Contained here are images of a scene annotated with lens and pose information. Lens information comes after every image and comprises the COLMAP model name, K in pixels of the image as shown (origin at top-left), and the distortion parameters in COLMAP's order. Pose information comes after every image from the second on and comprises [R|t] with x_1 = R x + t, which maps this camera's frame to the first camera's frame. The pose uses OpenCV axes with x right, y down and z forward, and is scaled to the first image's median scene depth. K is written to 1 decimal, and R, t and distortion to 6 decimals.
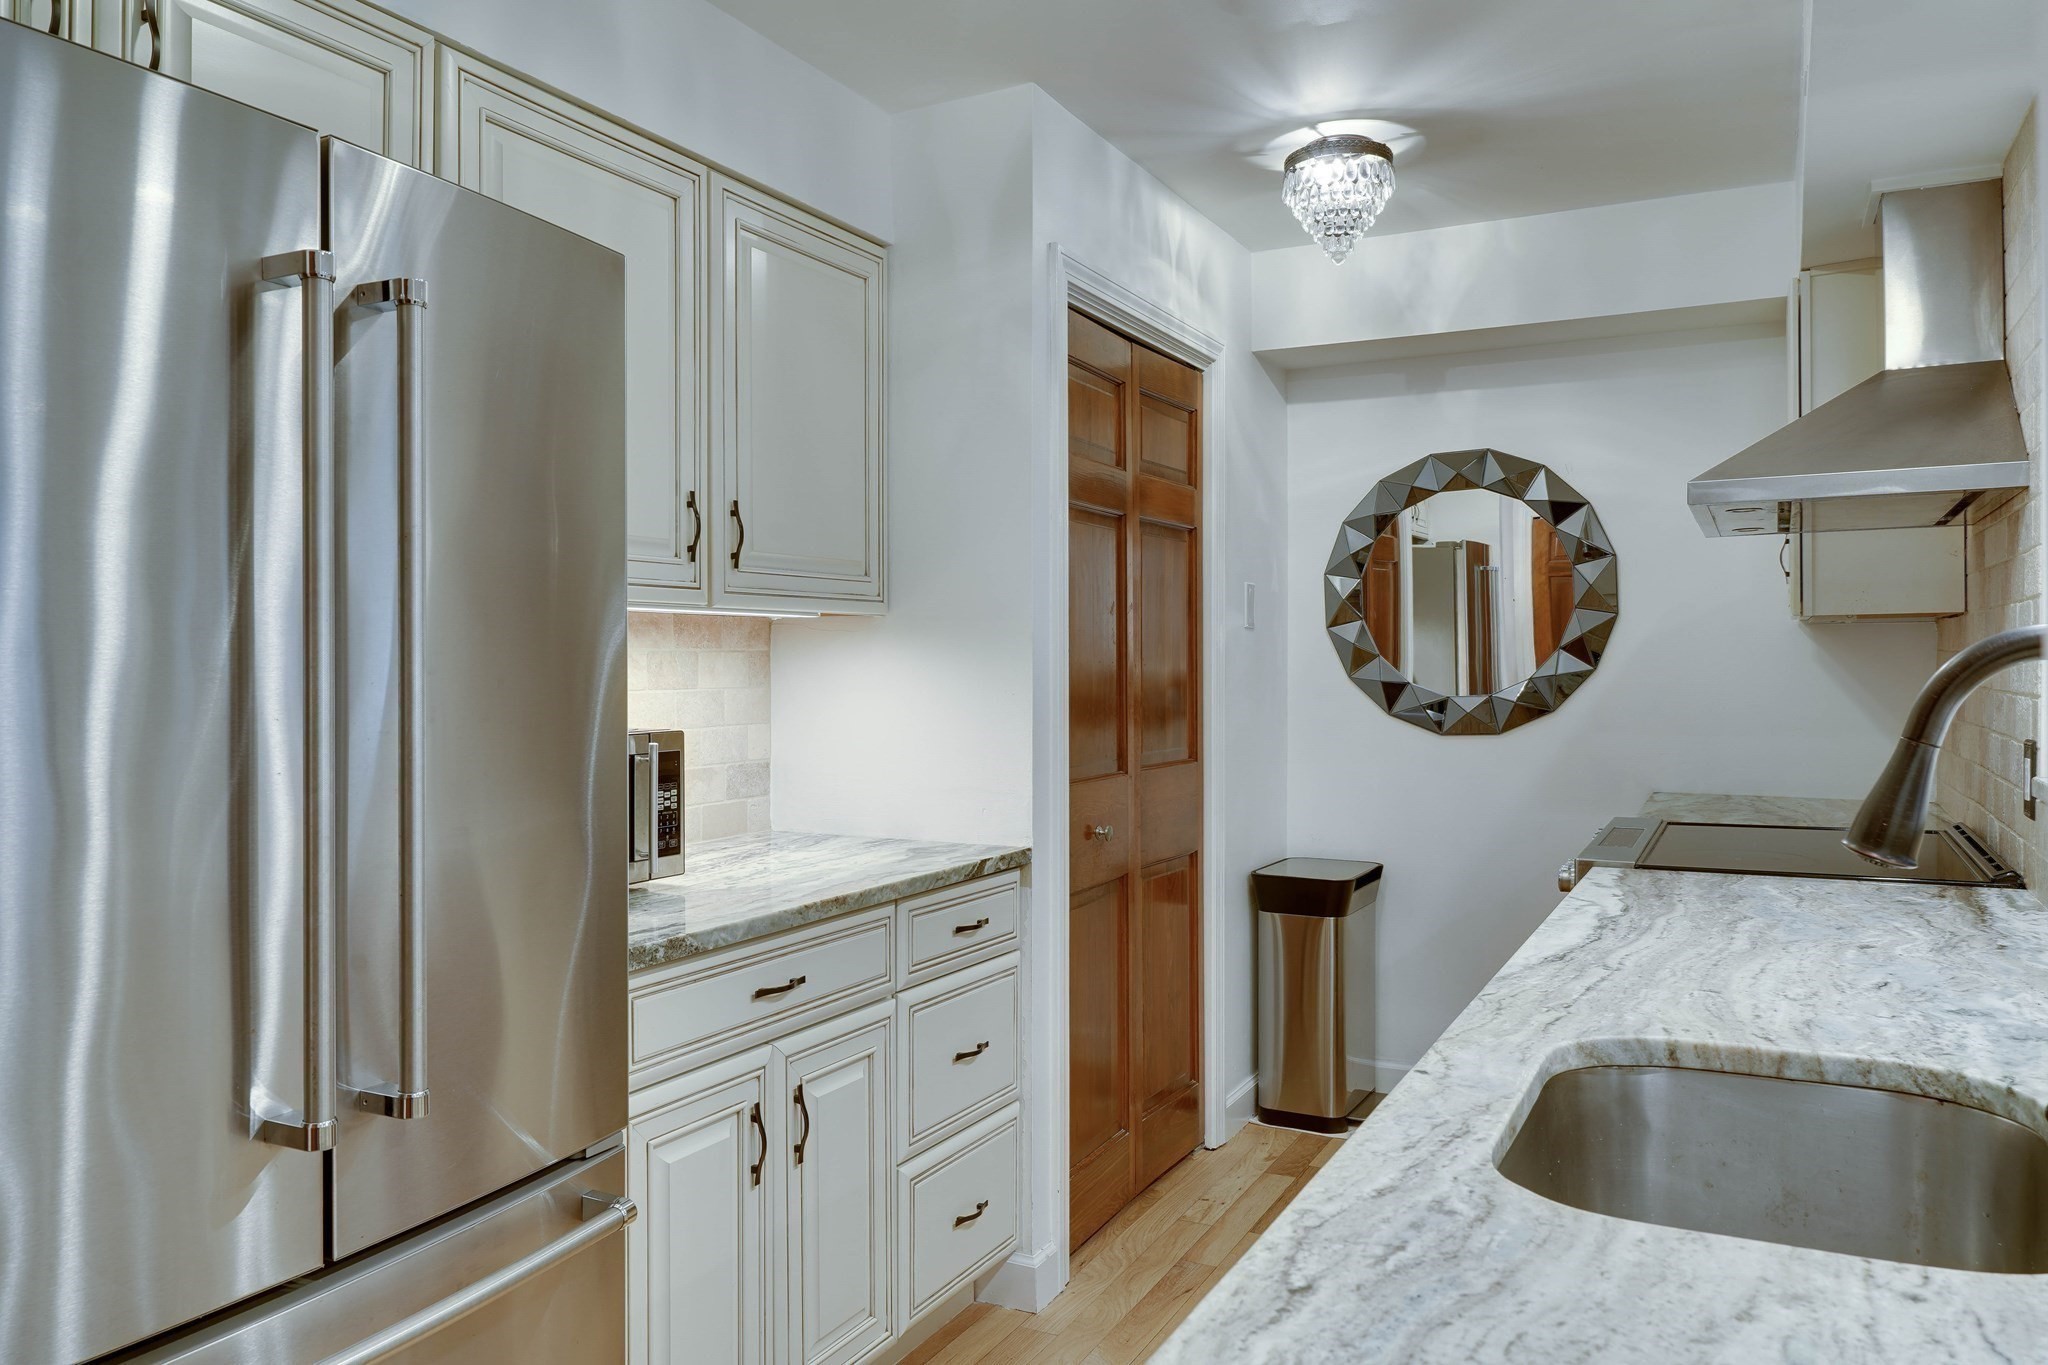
lens RADIAL K [[1461.3, 0, 1024.0], [0, 1461.3, 682.5], [0, 0, 1]] dist [0.002238, 0.003212]
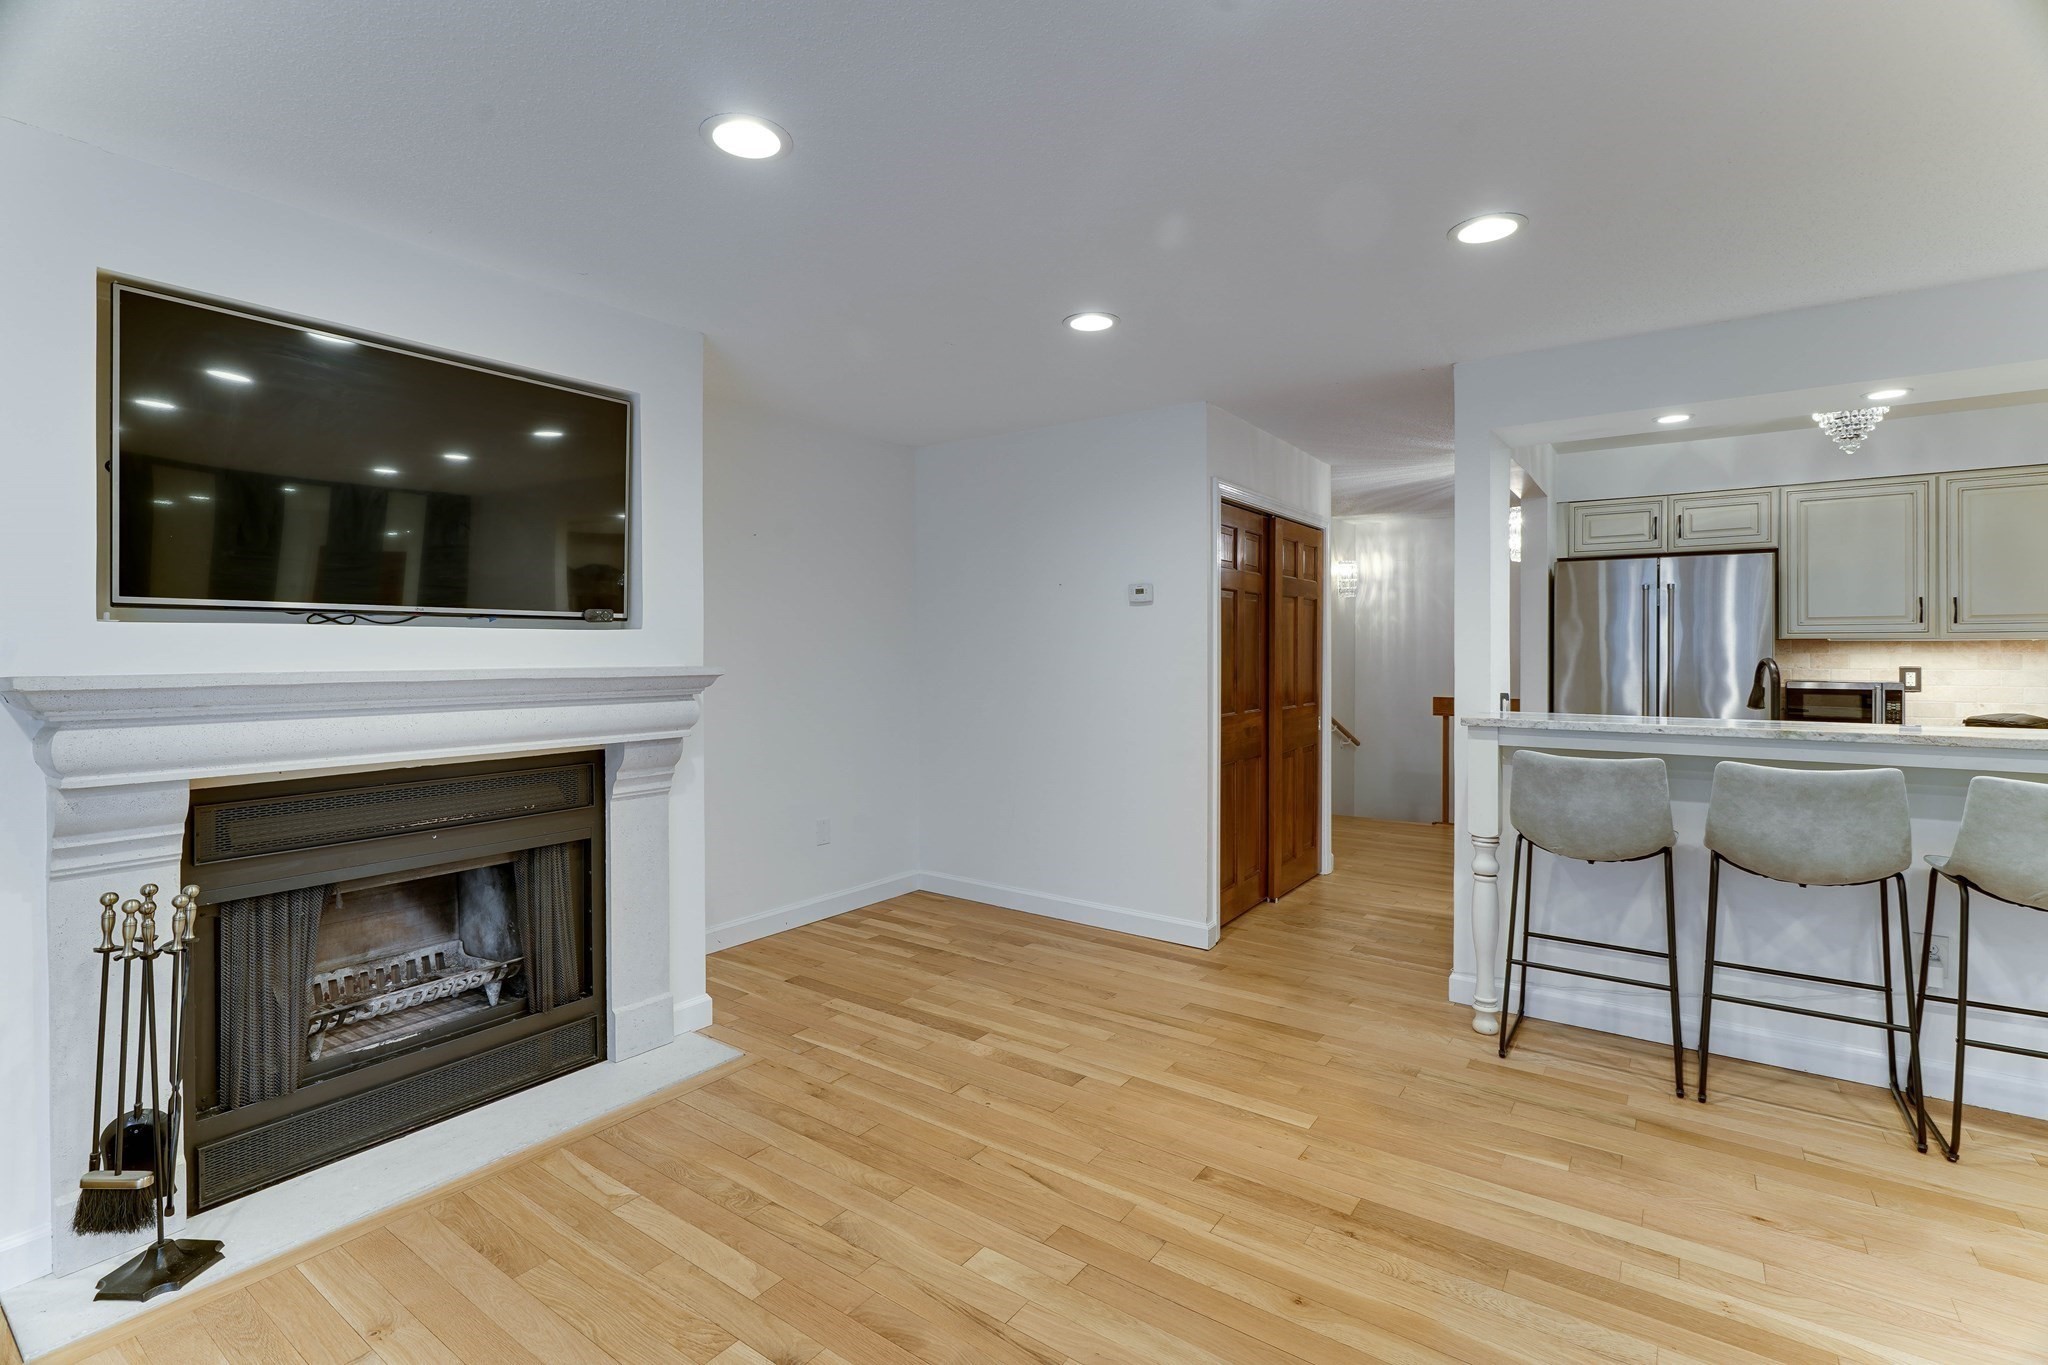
lens RADIAL K [[944.9, 0, 1033.4], [0, 944.9, 633.6], [0, 0, 1]] dist [-0.003218, 0.000033]
pose [[-0.129497, -0.005858, -0.991562, 1.603576], [-0.008034, 0.999956, -0.004859, -0.036593], [0.991547, 0.007337, -0.129539, -0.390612]]
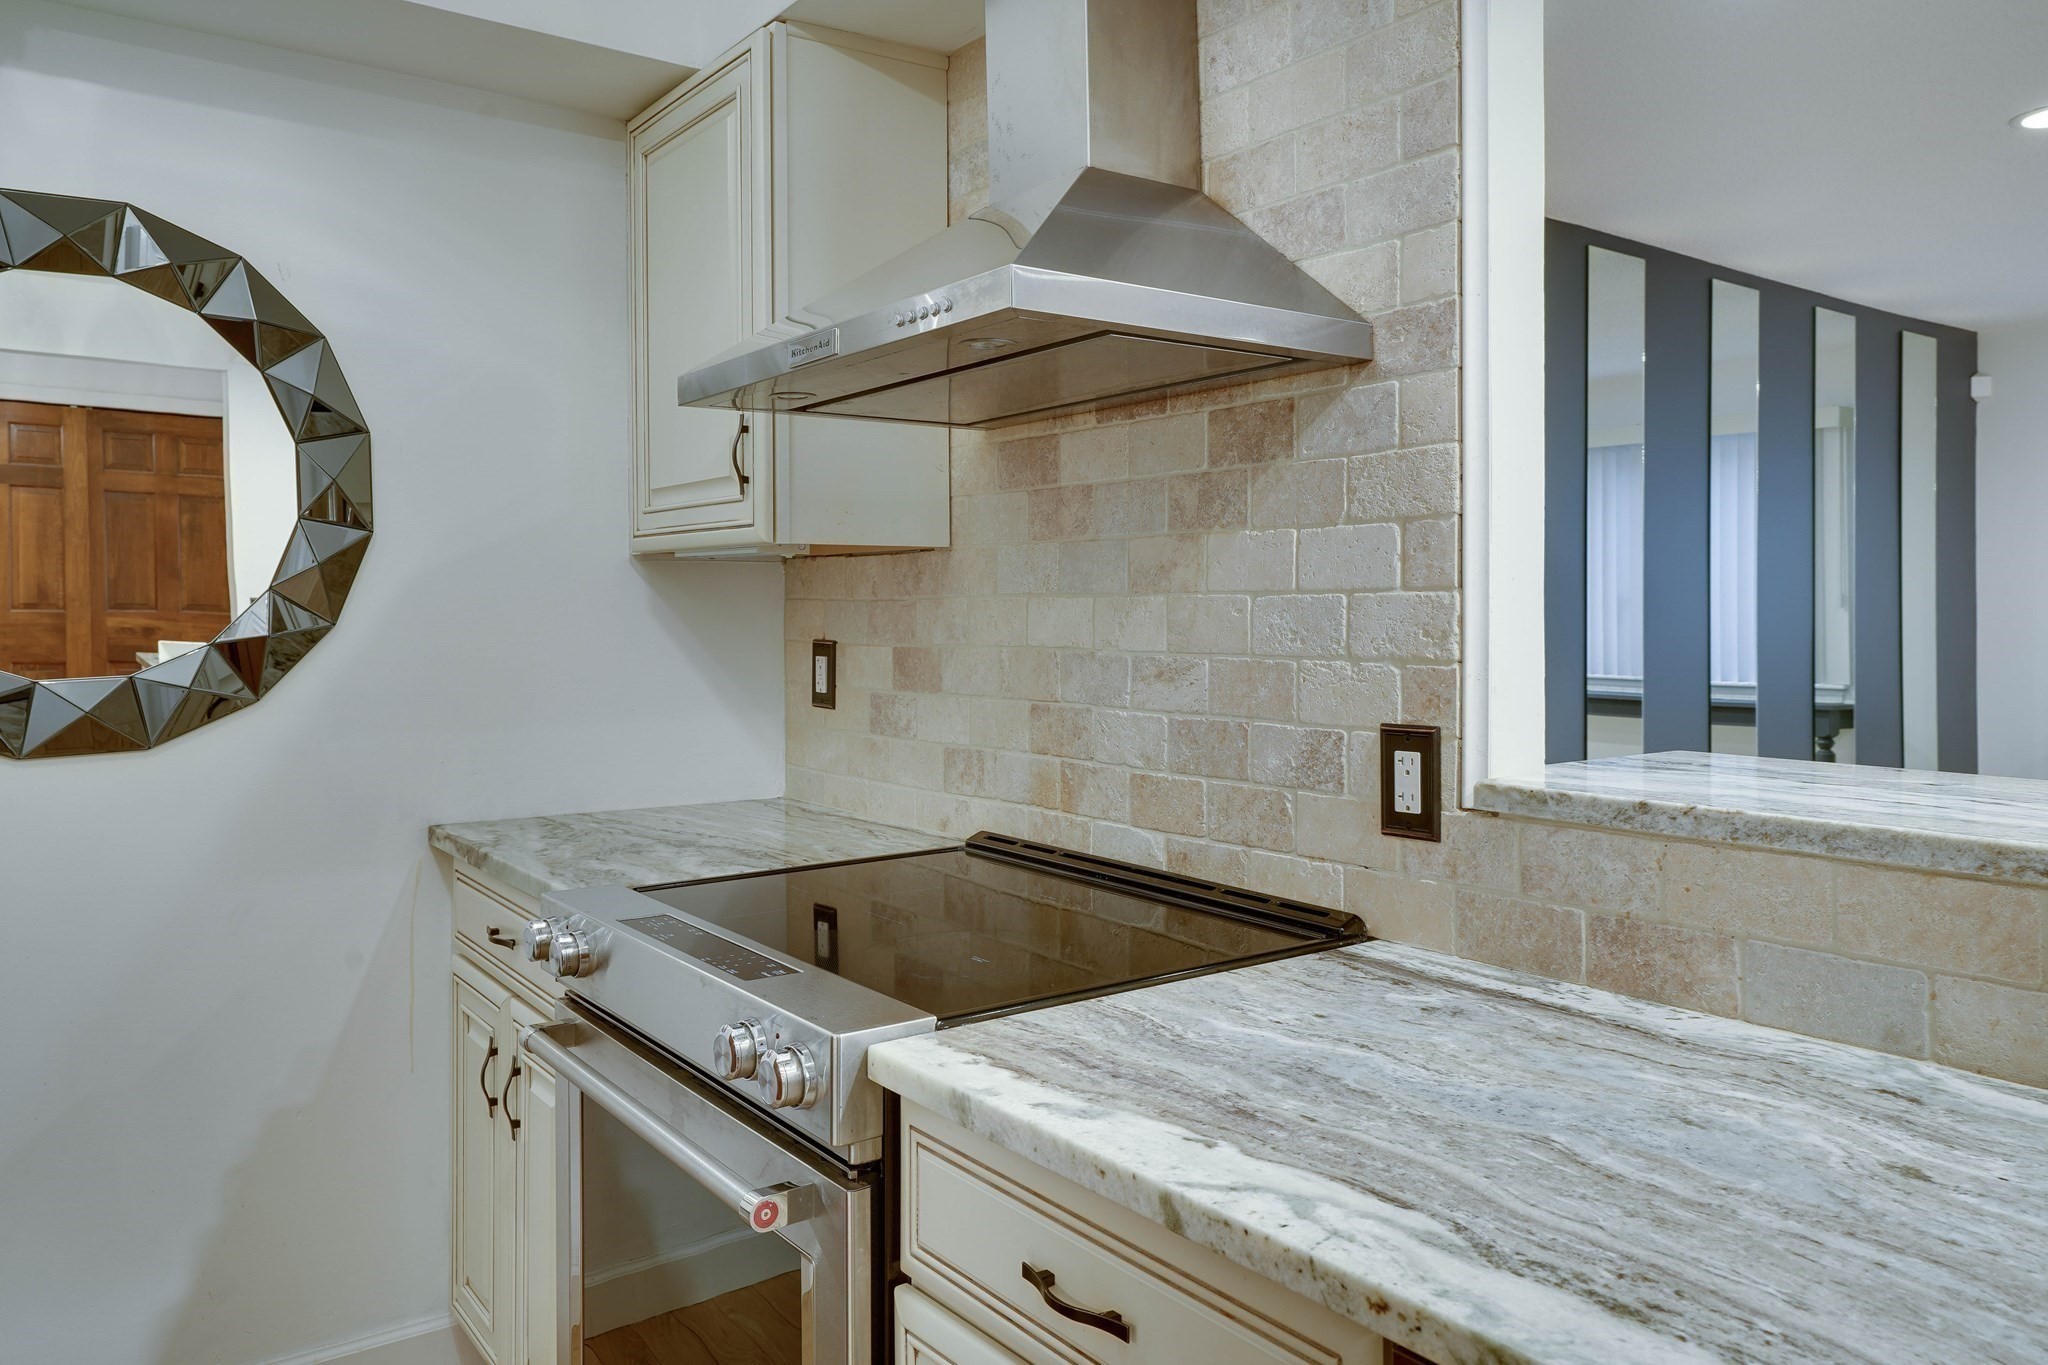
lens RADIAL K [[1441.1, 0, 1019.4], [0, 1441.1, 633.3], [0, 0, 1]] dist [-0.003585, 0.001384]
pose [[0.445598, -0.007867, 0.895199, -0.003420], [0.010439, 0.999939, 0.003591, -0.007332], [-0.895172, 0.007745, 0.445653, 0.738627]]
